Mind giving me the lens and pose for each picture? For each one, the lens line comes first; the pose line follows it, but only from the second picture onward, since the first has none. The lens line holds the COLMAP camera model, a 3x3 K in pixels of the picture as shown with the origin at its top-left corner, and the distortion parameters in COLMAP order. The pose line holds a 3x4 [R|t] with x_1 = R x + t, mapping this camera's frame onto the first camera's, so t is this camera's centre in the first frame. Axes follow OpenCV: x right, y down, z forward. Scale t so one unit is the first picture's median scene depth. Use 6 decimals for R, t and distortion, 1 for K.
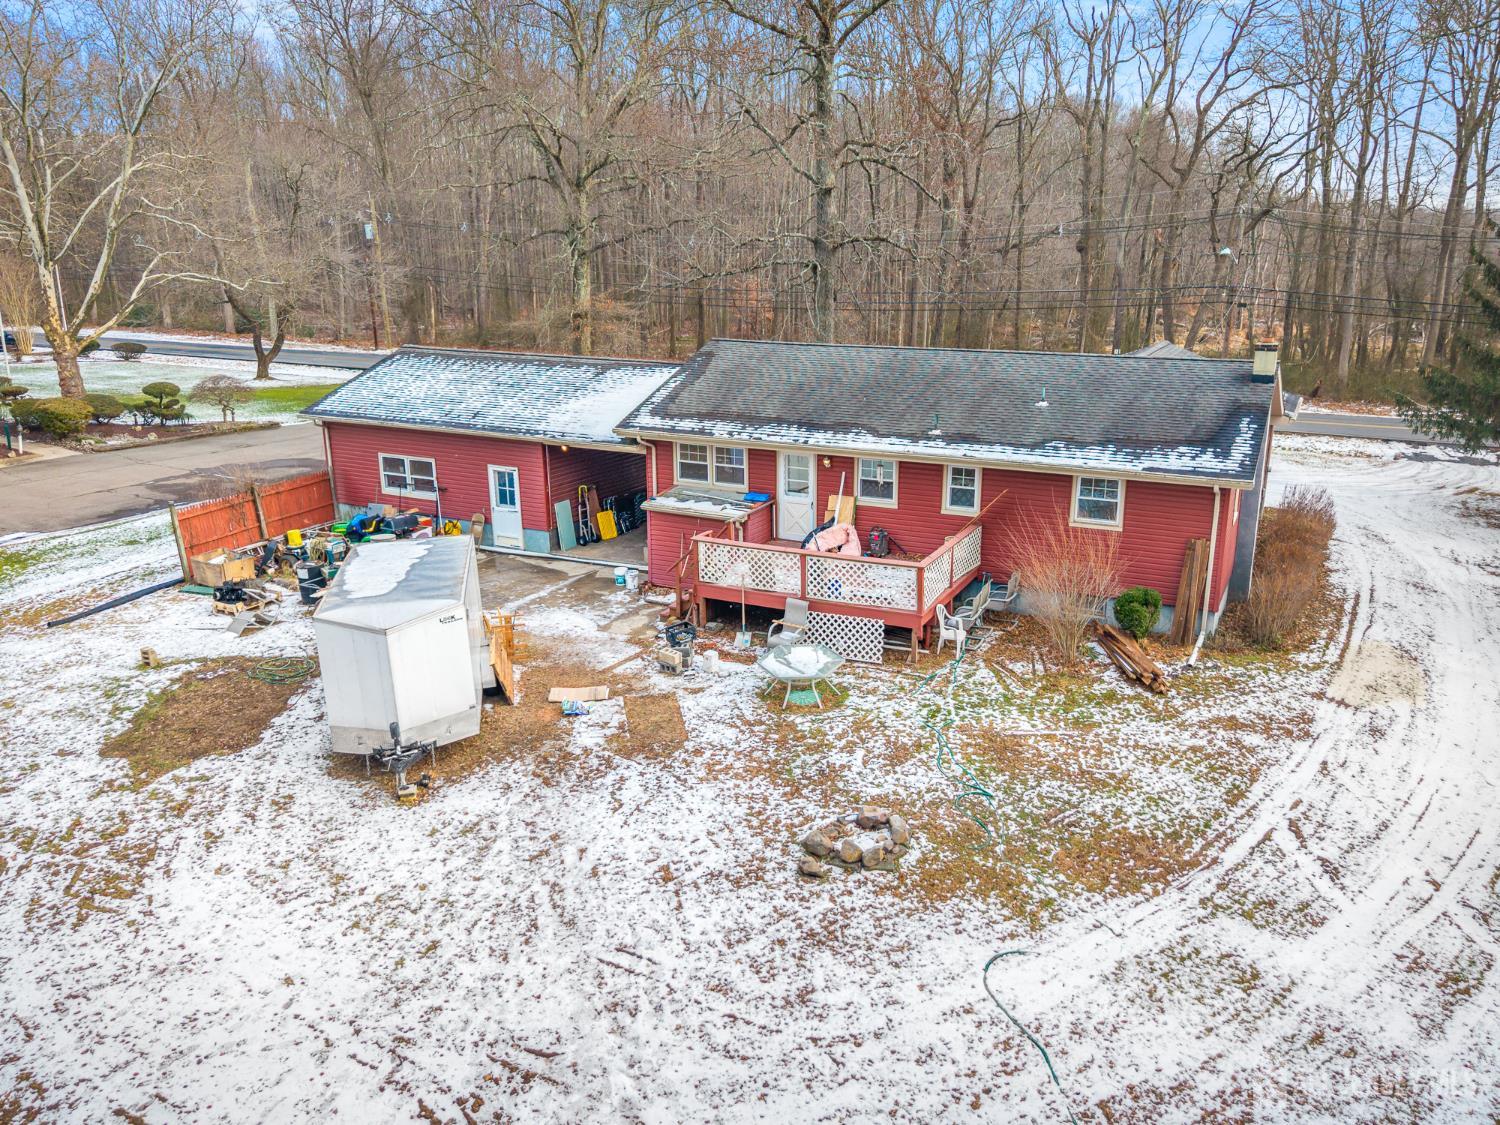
lens RADIAL K [[1120.2, 0, 797.3], [0, 1120.2, 600.3], [0, 0, 1]] dist [0.026580, -0.002943]
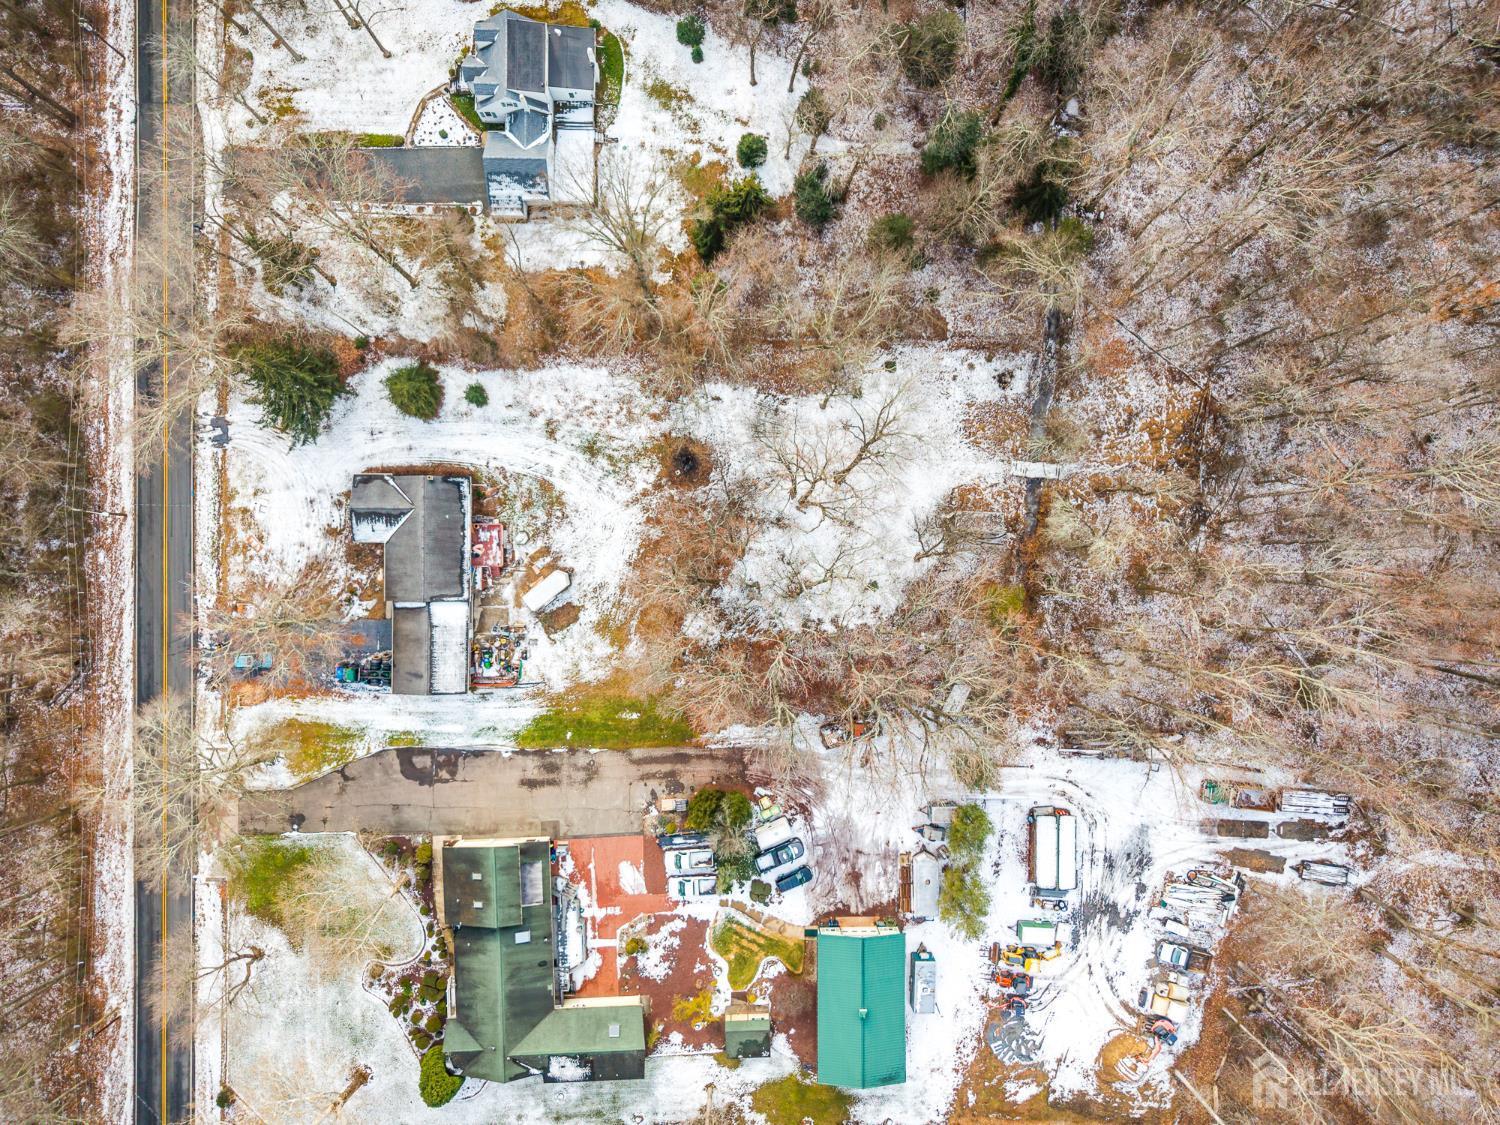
lens RADIAL K [[1008.3, 0, 761.3], [0, 1008.3, 572.1], [0, 0, 1]] dist [0.005846, -0.010606]
pose [[-0.419095, -0.907563, -0.026245, -0.619905], [0.220504, -0.129781, 0.966713, -5.441829], [-0.880759, 0.399358, 0.254512, -1.684449]]
